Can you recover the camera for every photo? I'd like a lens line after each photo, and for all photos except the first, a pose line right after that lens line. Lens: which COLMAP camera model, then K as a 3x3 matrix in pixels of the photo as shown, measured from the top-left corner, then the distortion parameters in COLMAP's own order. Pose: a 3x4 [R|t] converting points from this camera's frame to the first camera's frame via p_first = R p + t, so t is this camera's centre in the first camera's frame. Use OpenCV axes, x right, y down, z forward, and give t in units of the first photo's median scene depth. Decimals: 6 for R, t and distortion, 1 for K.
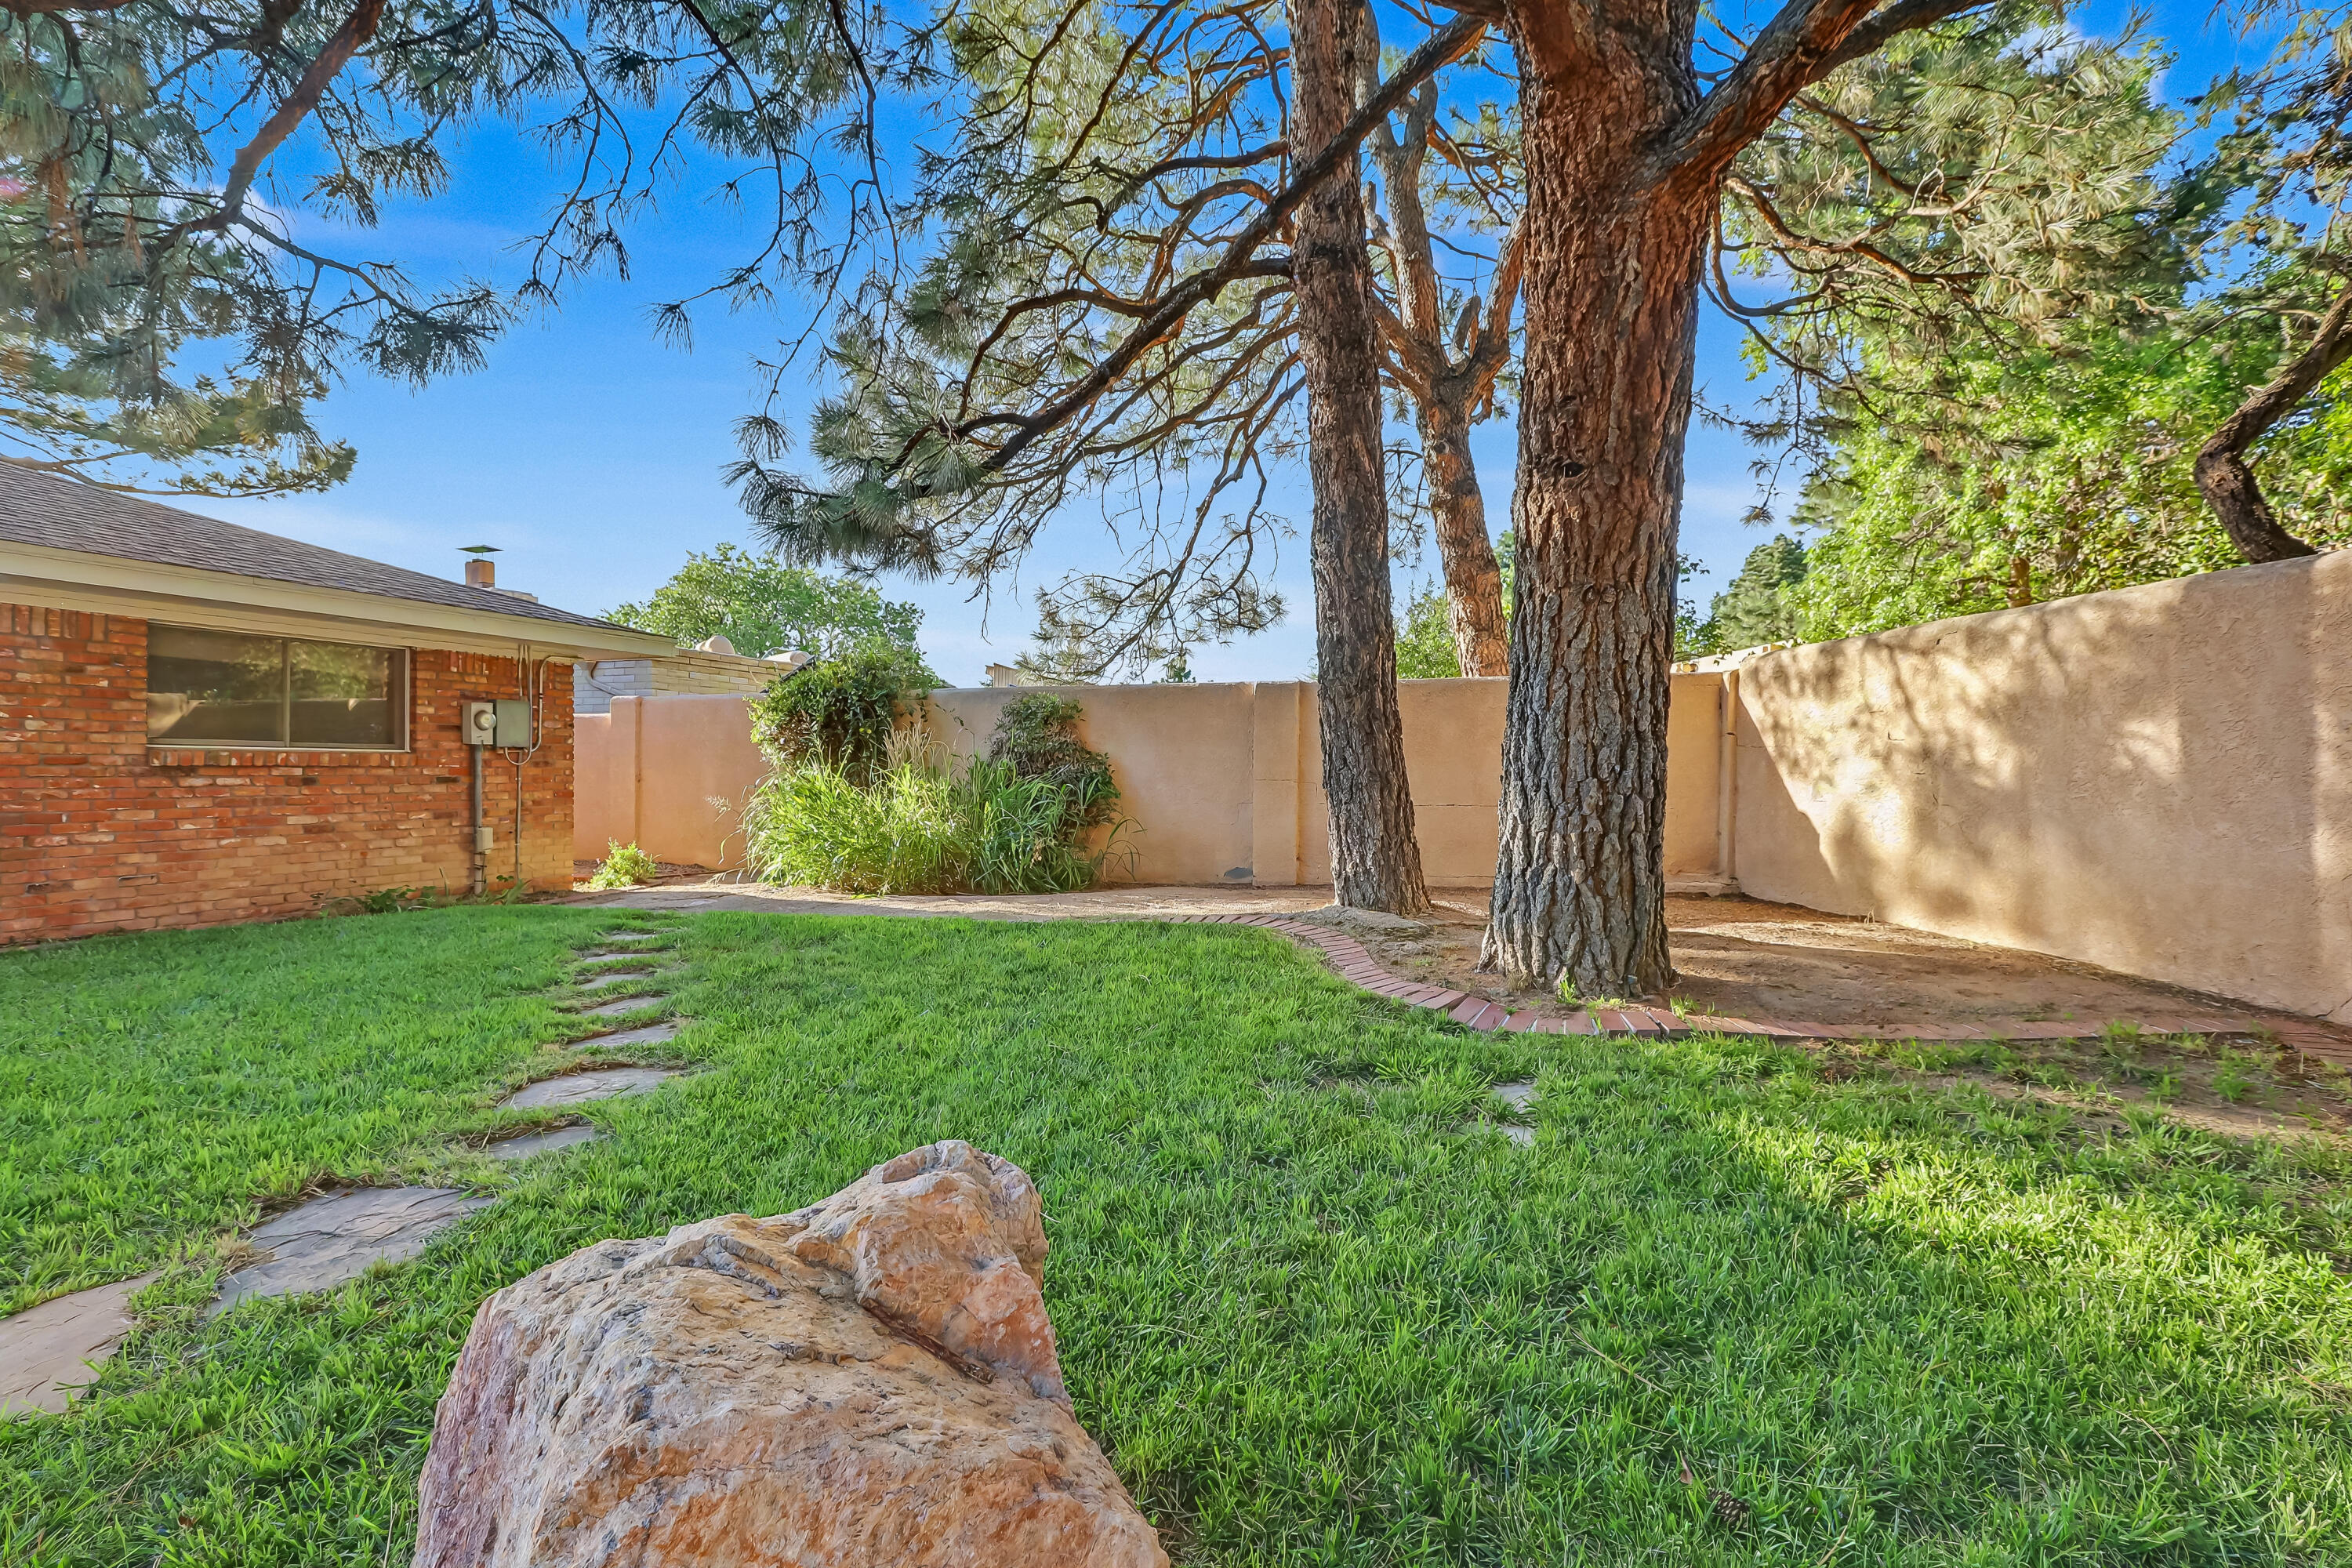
lens RADIAL K [[1068.9, 0, 1218.0], [0, 1068.9, 780.9], [0, 0, 1]] dist [-0.031580, 0.002974]
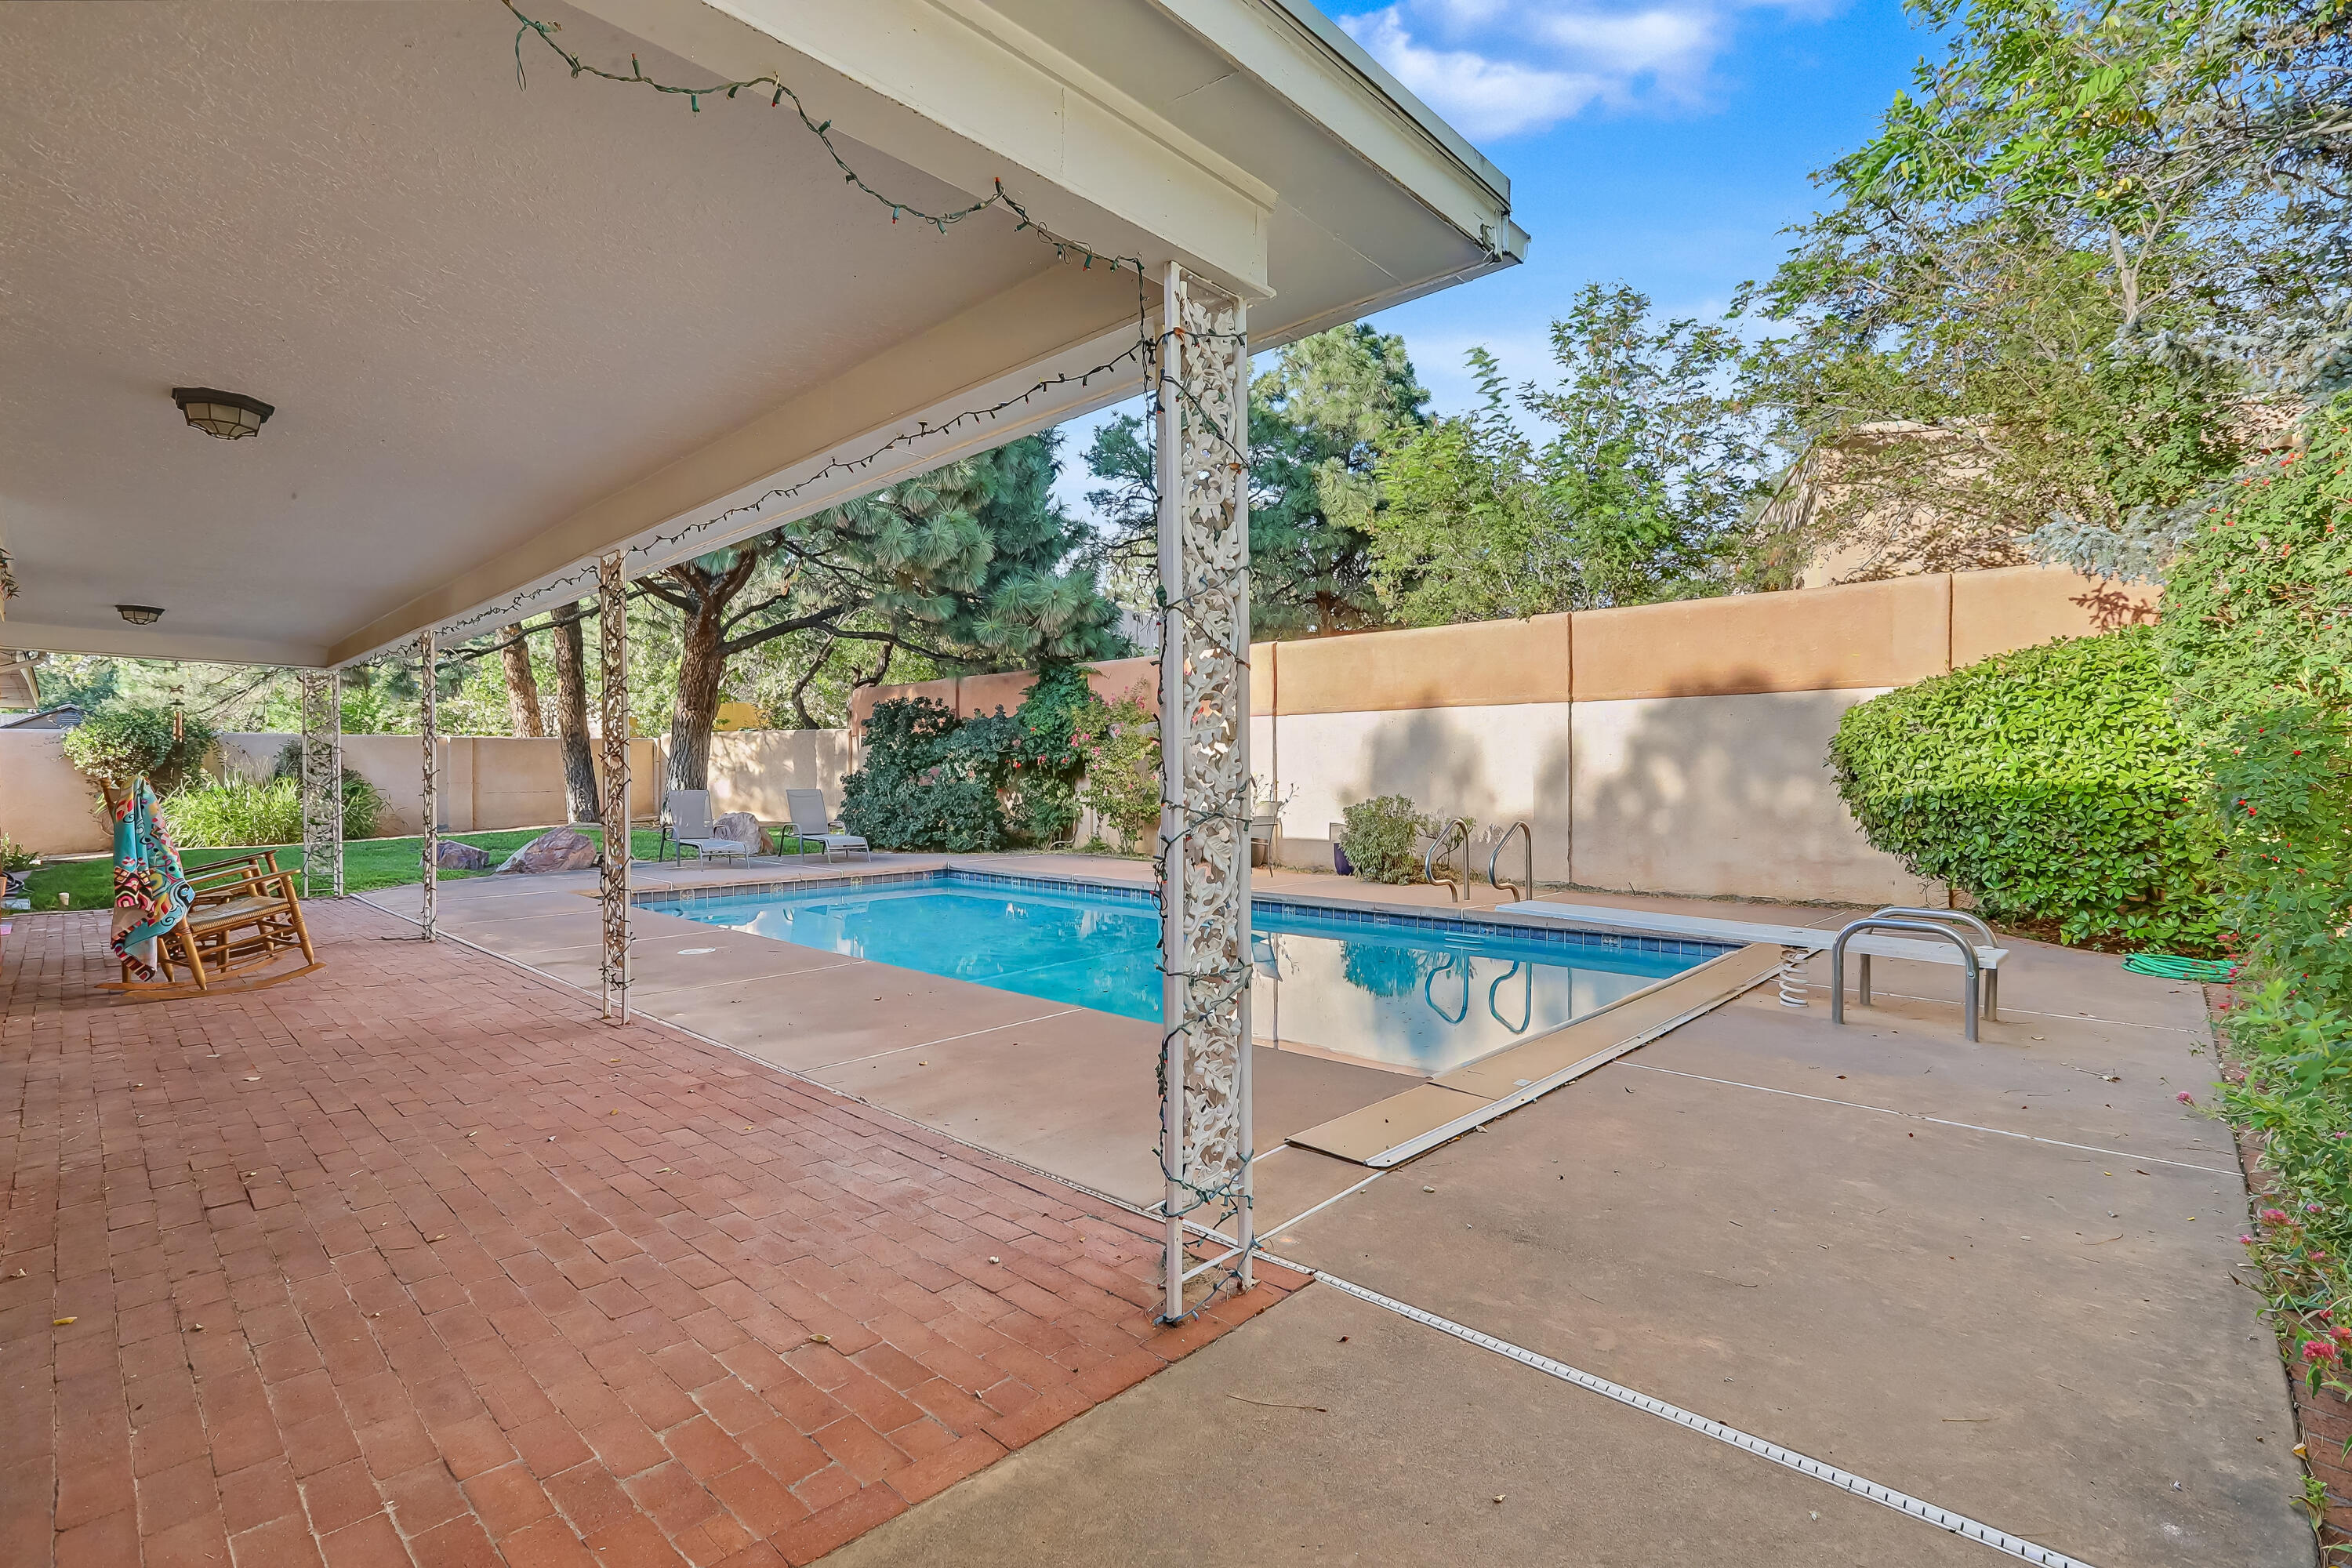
lens RADIAL K [[1068.9, 0, 1184.0], [0, 1068.9, 780.1], [0, 0, 1]] dist [-0.031580, 0.002974]
pose [[0.424103, -0.018685, 0.905421, -1.782954], [0.024362, 0.999661, 0.009219, 0.015324], [-0.905286, 0.018148, 0.424414, -1.742321]]
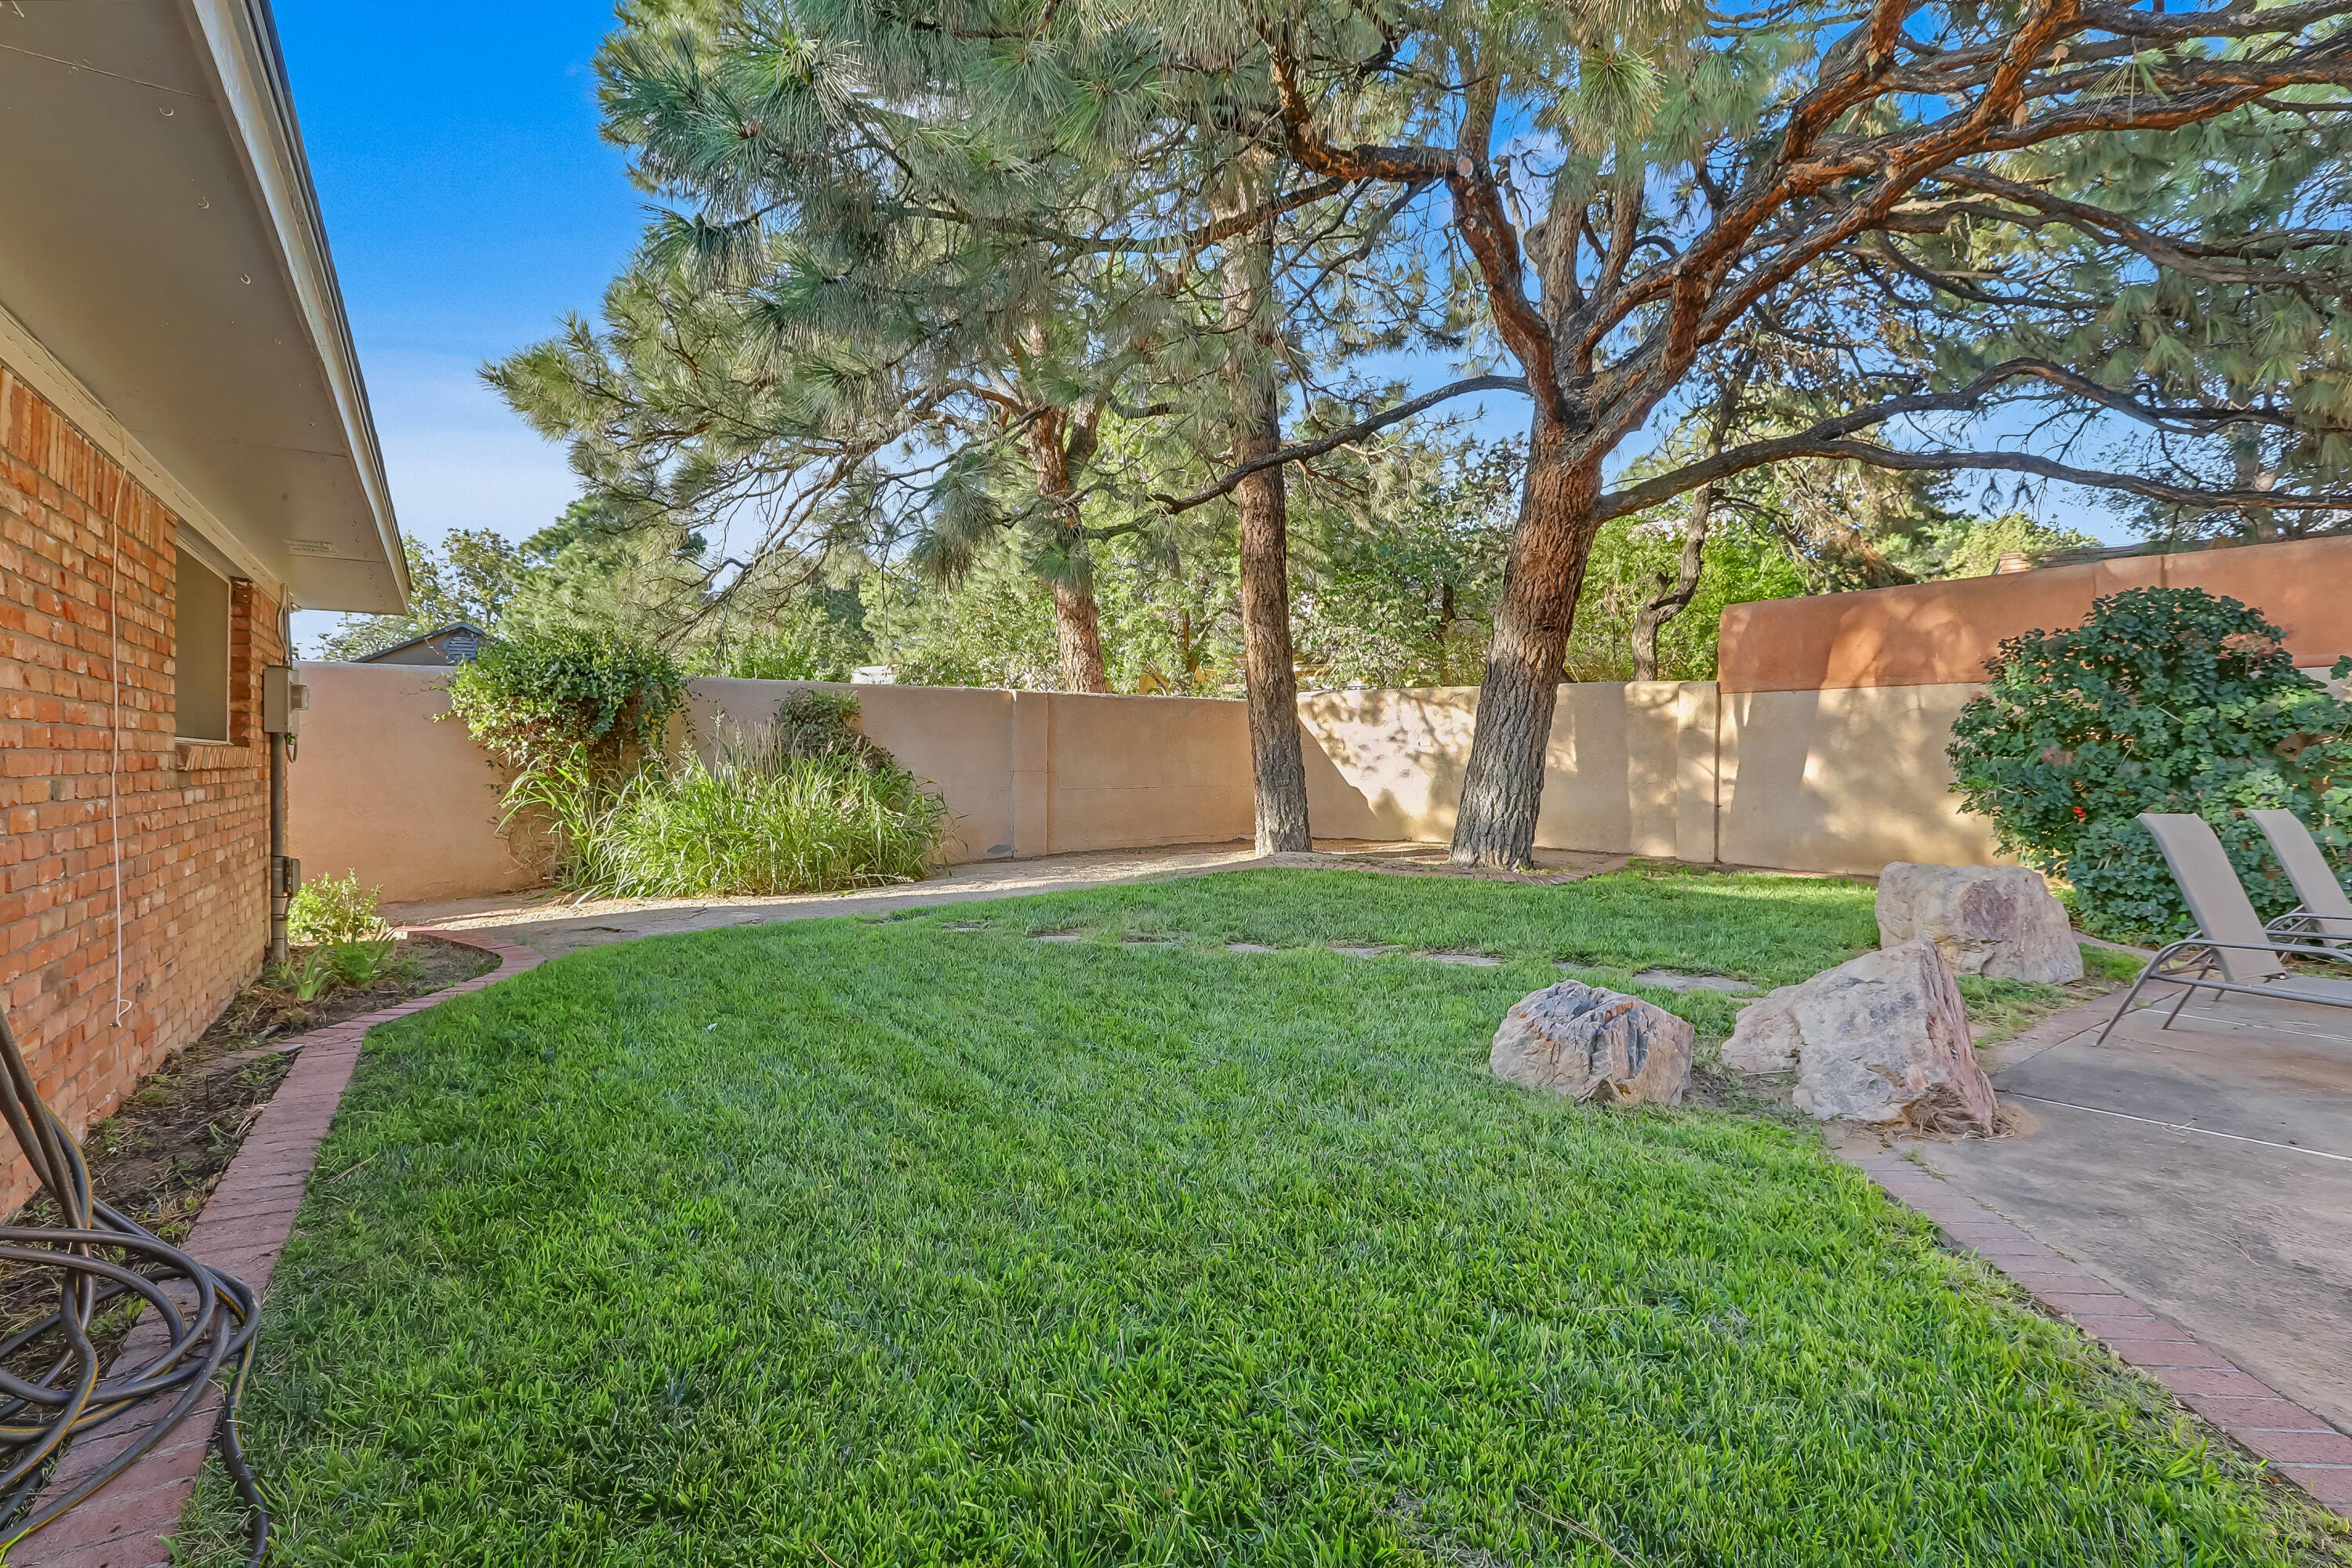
lens RADIAL K [[1068.9, 0, 1153.1], [0, 1068.9, 779.4], [0, 0, 1]] dist [-0.031580, 0.002974]
pose [[0.630754, -0.014776, 0.775842, -1.171606], [0.006525, 0.999884, 0.013739, -0.011991], [-0.775956, -0.003604, 0.630777, 0.154027]]
